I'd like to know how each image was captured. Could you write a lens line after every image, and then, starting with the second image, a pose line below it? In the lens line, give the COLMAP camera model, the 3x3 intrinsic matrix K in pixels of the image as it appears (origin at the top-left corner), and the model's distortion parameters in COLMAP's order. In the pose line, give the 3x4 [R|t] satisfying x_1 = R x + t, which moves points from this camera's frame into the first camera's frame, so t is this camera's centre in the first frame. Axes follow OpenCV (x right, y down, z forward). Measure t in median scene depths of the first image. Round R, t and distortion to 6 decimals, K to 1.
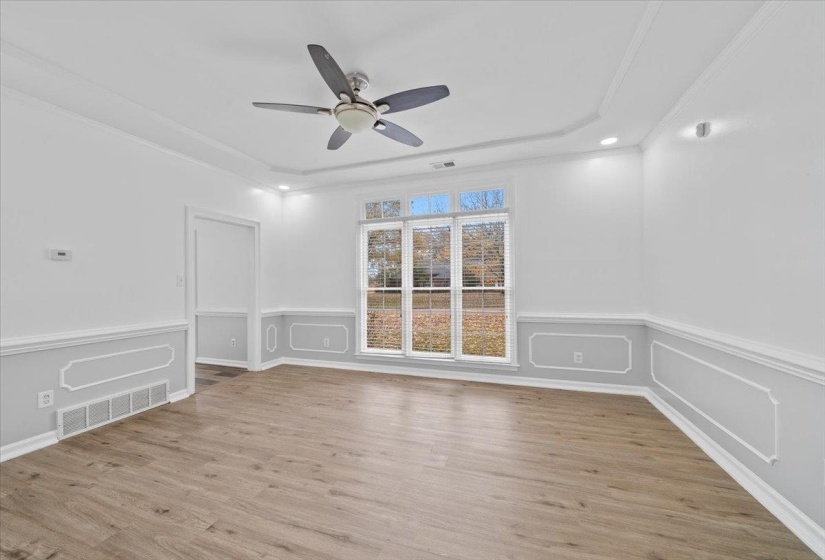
lens RADIAL K [[304.9, 0, 408.9], [0, 304.9, 281.7], [0, 0, 1]] dist [-0.001796, -0.000060]
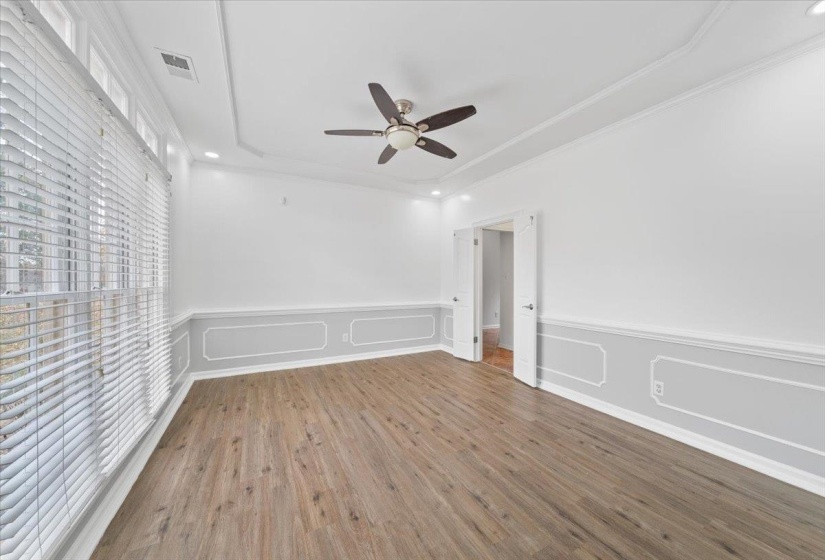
lens RADIAL K [[304.9, 0, 408.9], [0, 304.9, 281.7], [0, 0, 1]] dist [-0.001796, -0.000060]
pose [[-0.722344, 0.005900, 0.691509, -1.002850], [0.001941, 0.999977, -0.006505, -0.024418], [-0.691531, -0.003356, -0.722339, 1.793423]]
